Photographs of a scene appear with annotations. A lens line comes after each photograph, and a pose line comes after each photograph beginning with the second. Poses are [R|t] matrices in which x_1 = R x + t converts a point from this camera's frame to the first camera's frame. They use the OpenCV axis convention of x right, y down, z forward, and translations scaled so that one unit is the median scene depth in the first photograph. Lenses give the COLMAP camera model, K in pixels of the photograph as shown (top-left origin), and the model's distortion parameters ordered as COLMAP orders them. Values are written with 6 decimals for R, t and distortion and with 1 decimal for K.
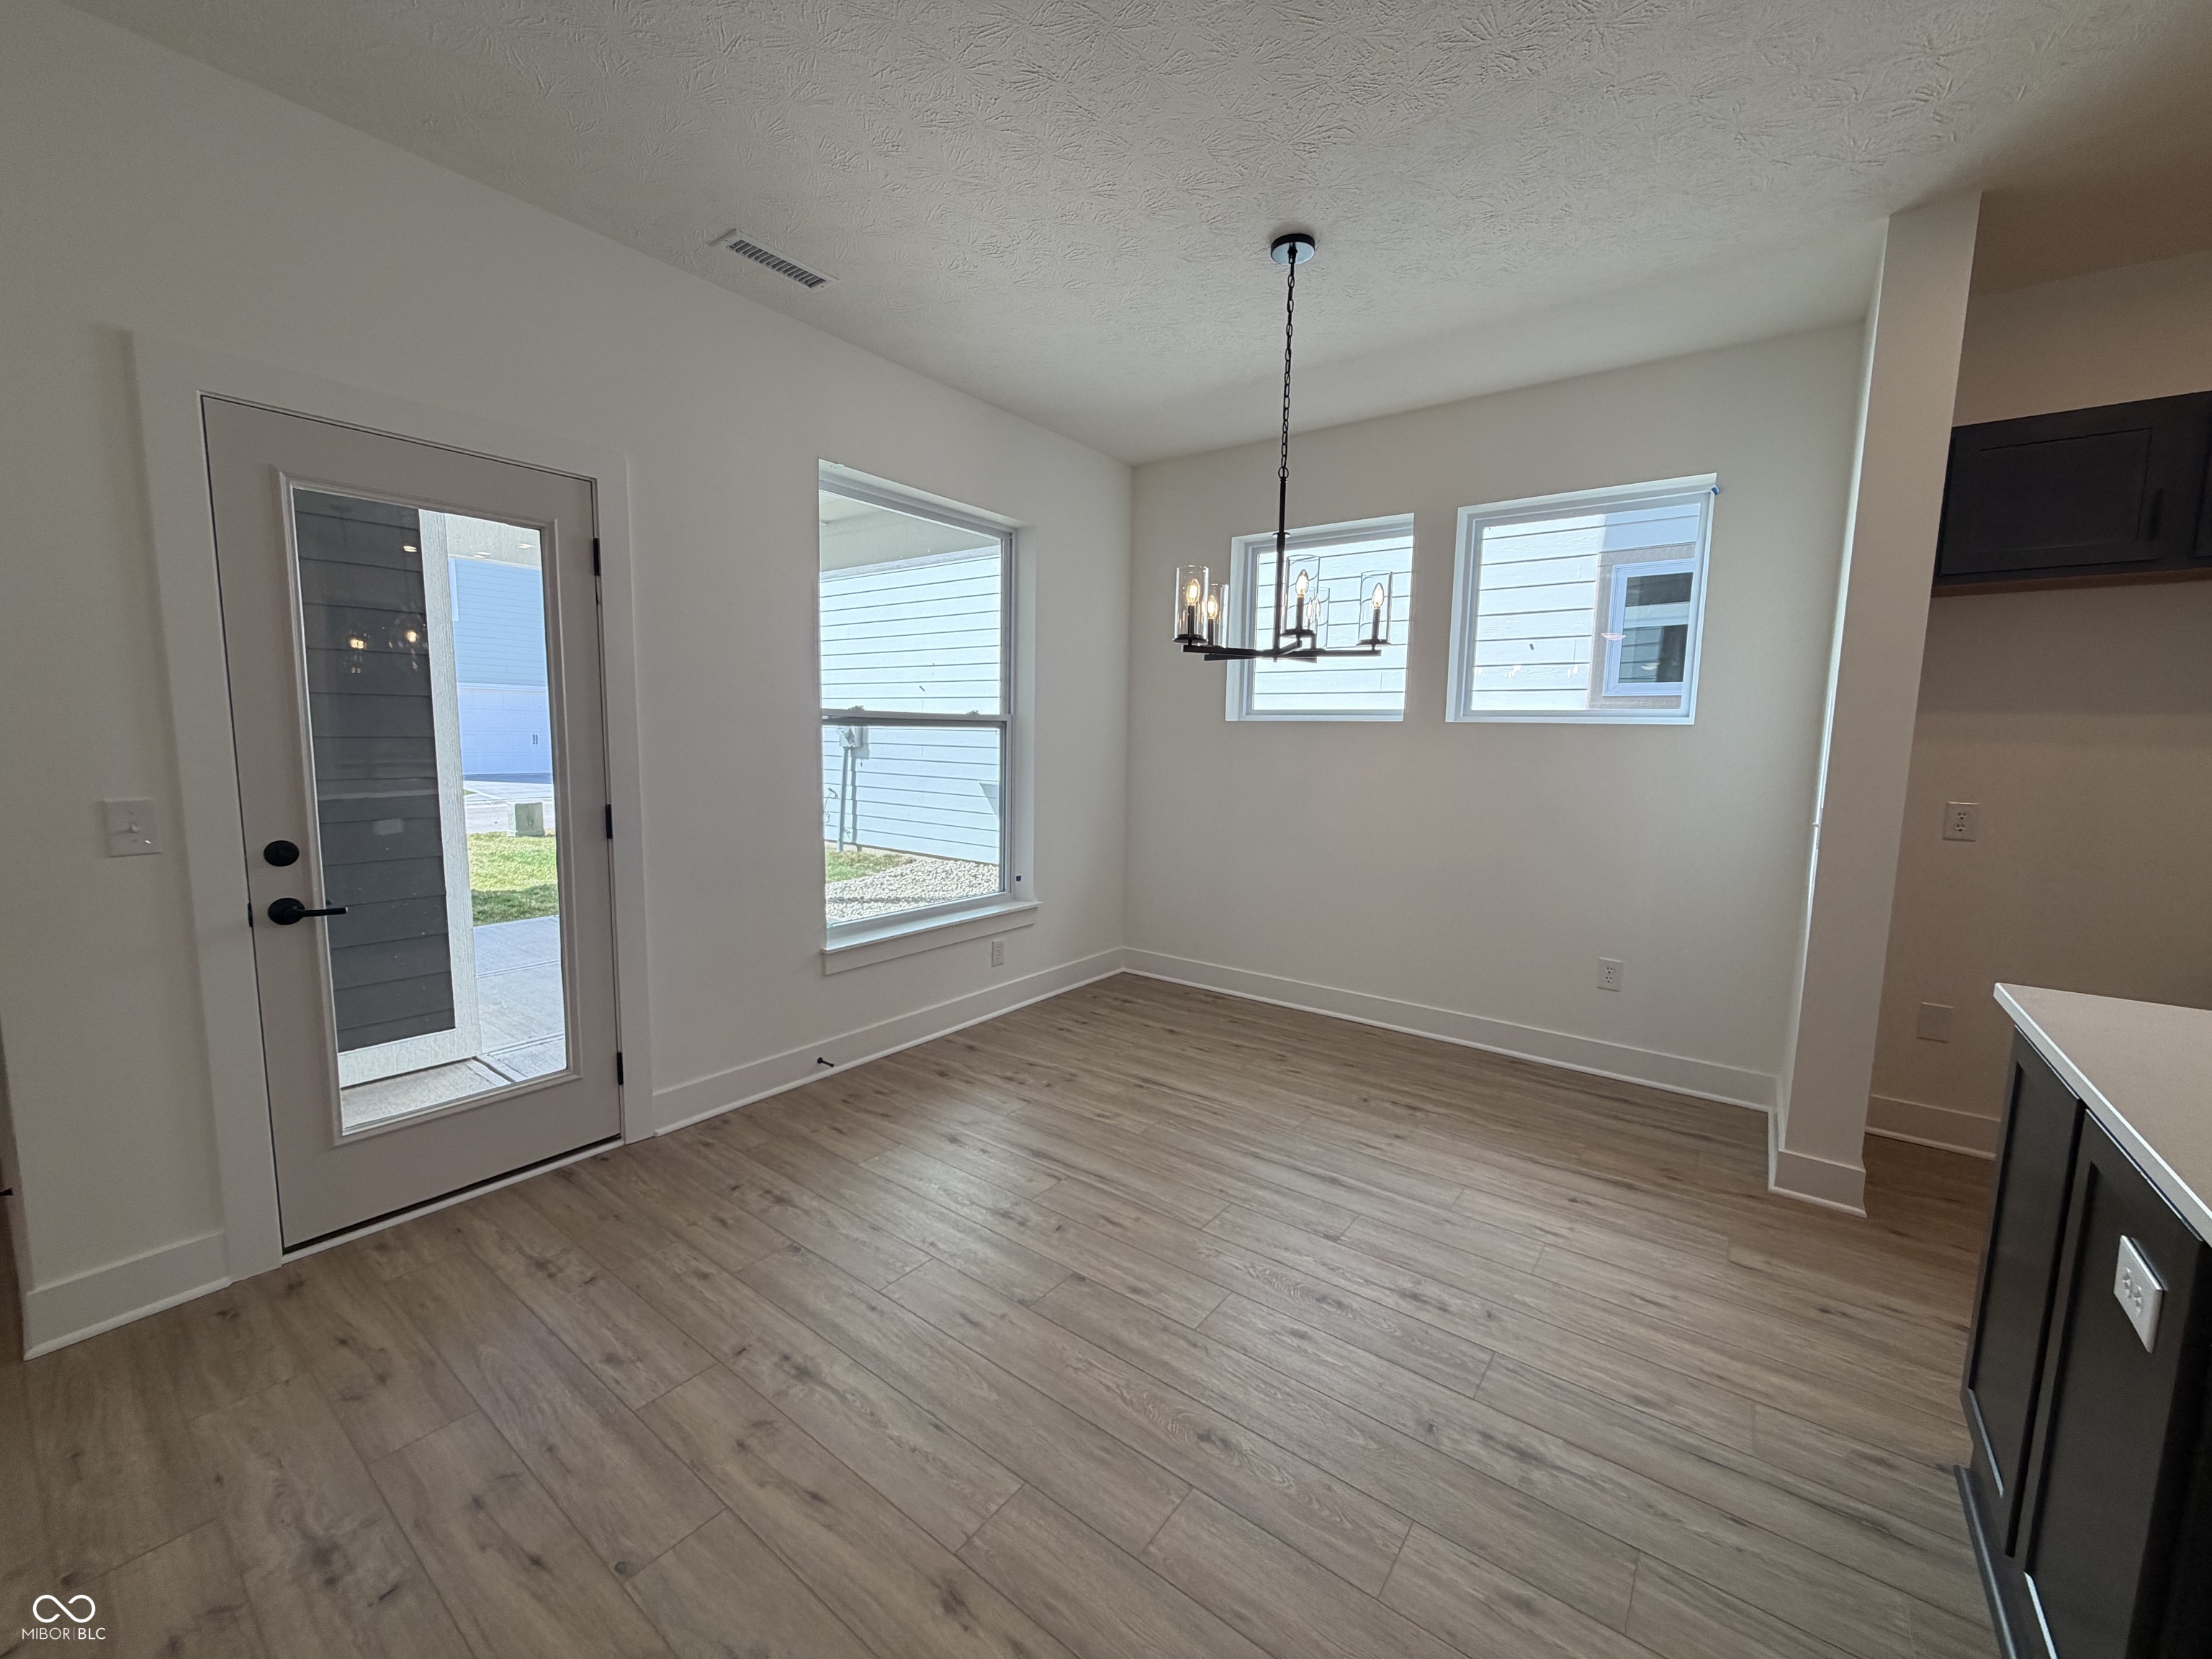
lens RADIAL K [[881.6, 0, 1098.5], [0, 881.6, 819.8], [0, 0, 1]] dist [0.002971, 0.000082]
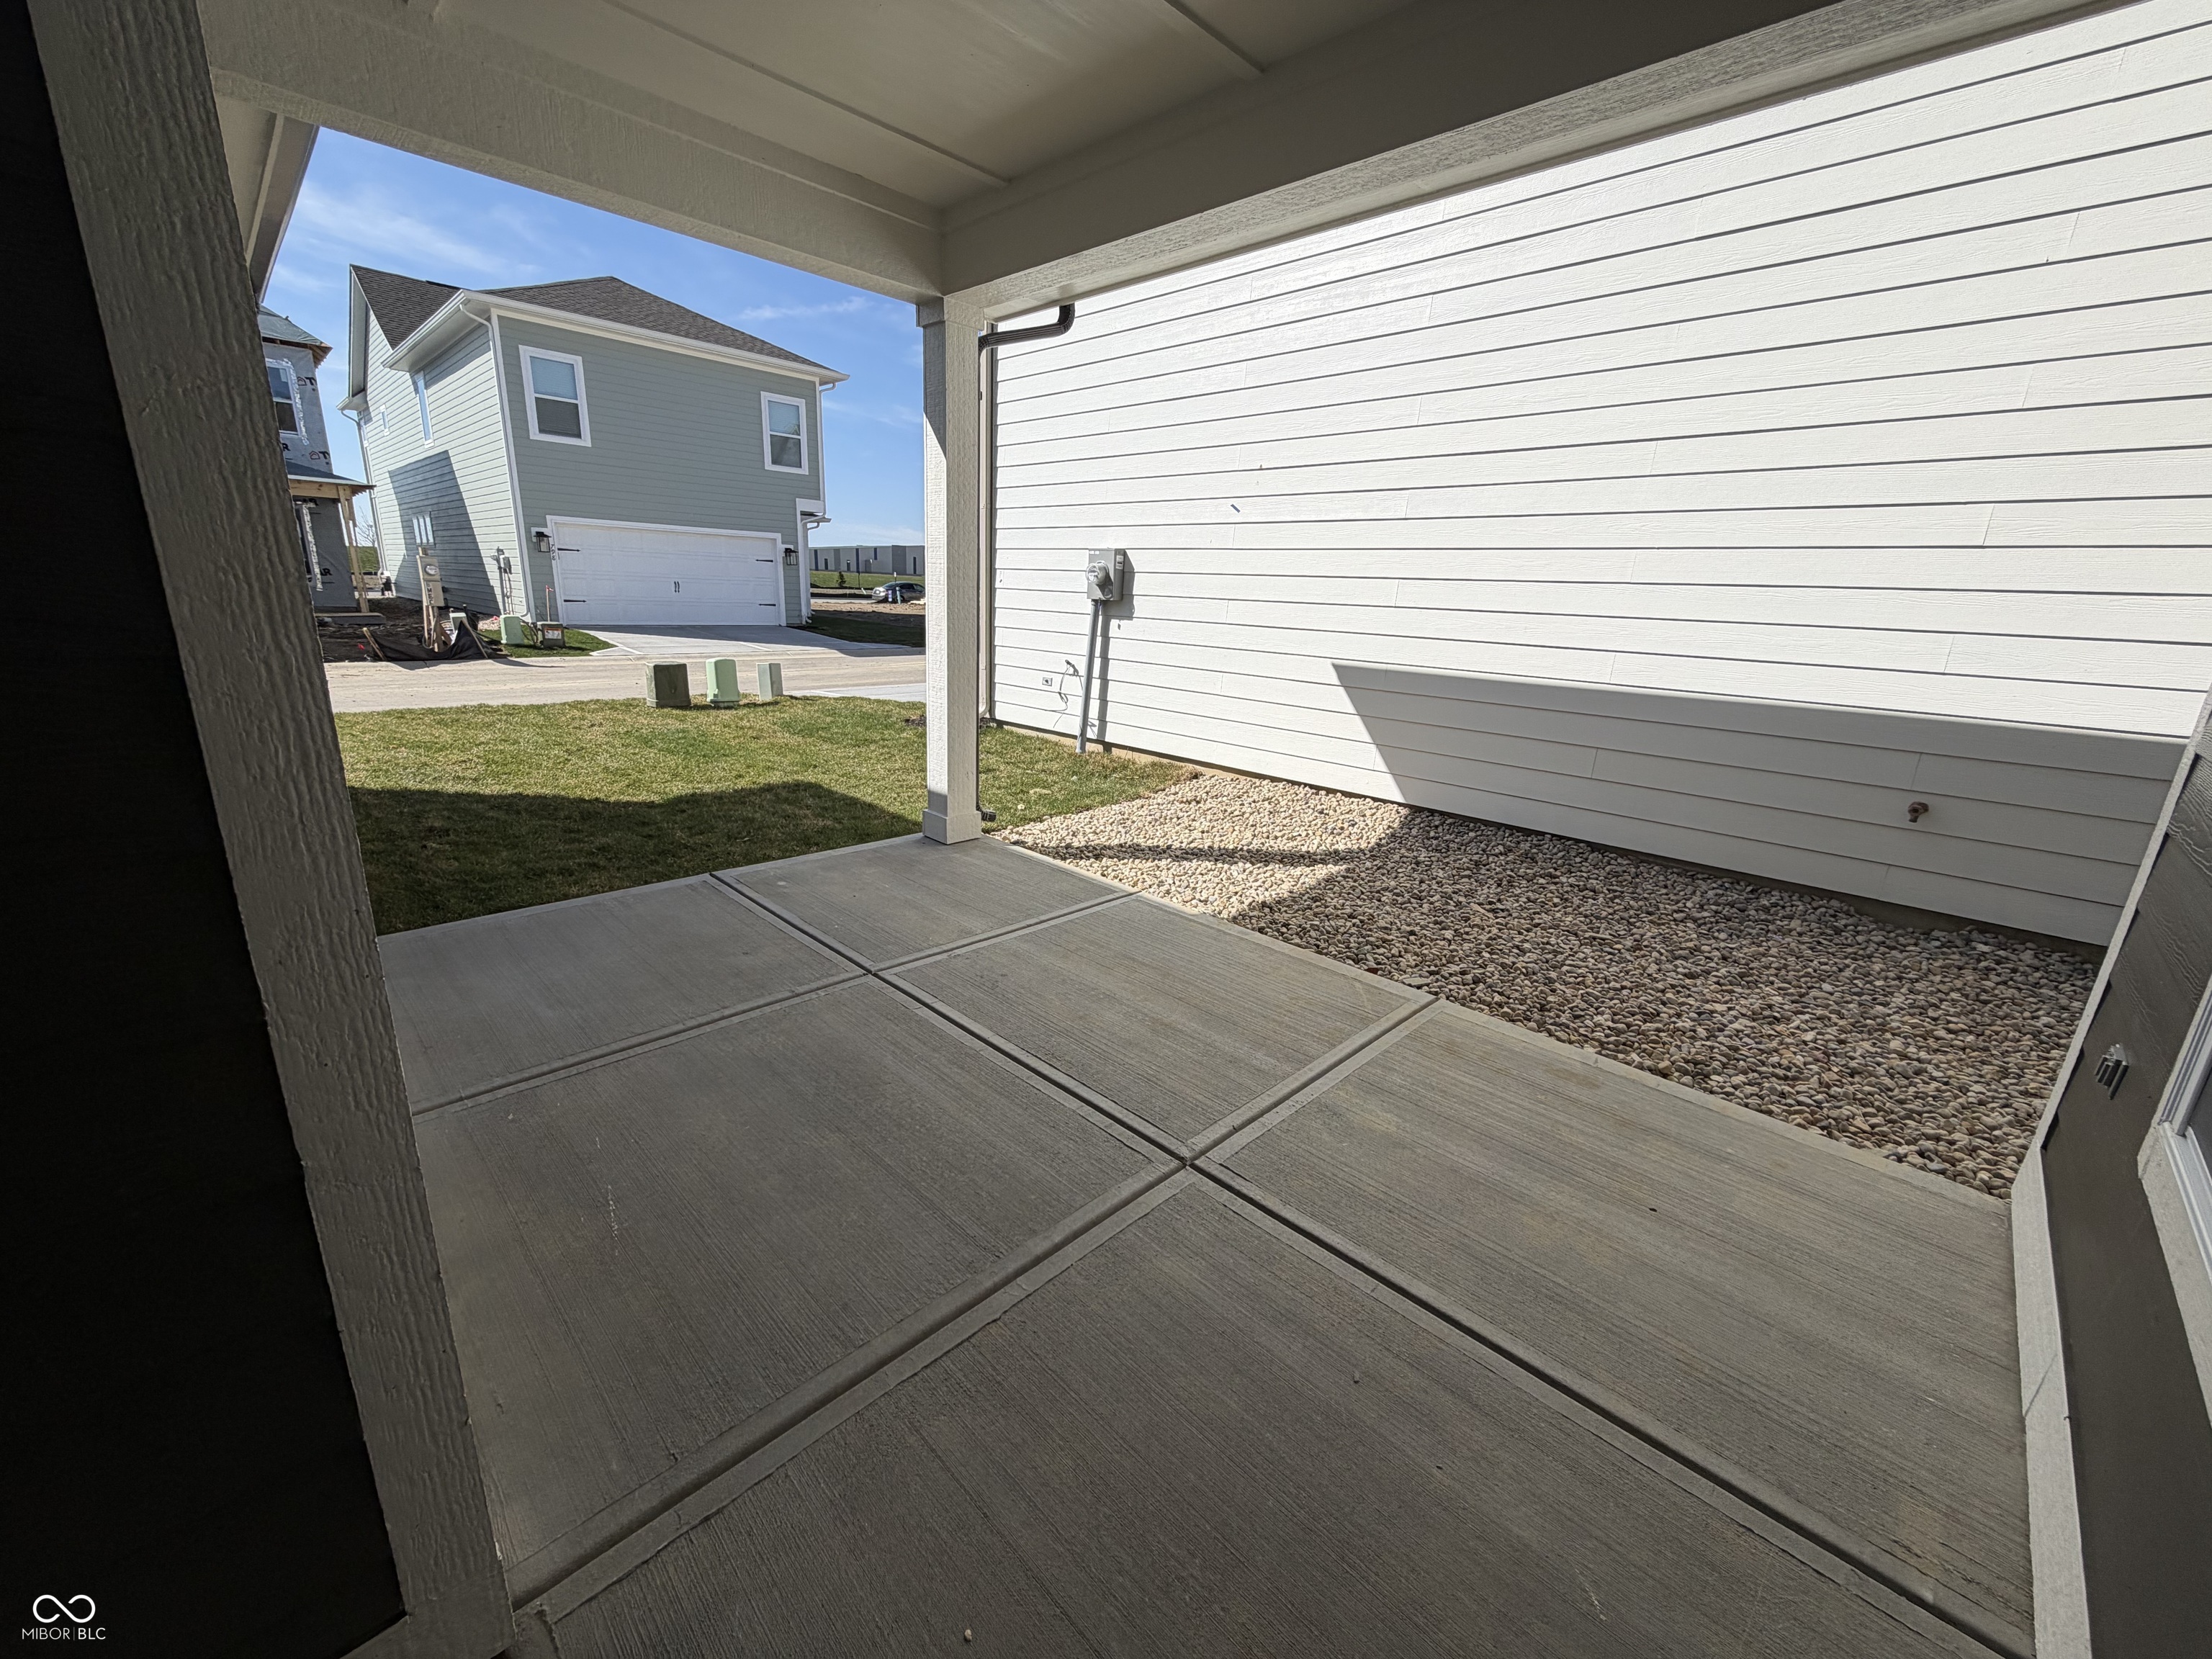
lens RADIAL K [[881.6, 0, 1108.5], [0, 881.6, 844.9], [0, 0, 1]] dist [0.002971, 0.000082]
pose [[0.991359, 0.064381, -0.114294, -0.185858], [-0.043866, 0.983822, 0.173697, -0.014772], [0.123628, -0.167182, 0.978144, 0.295566]]
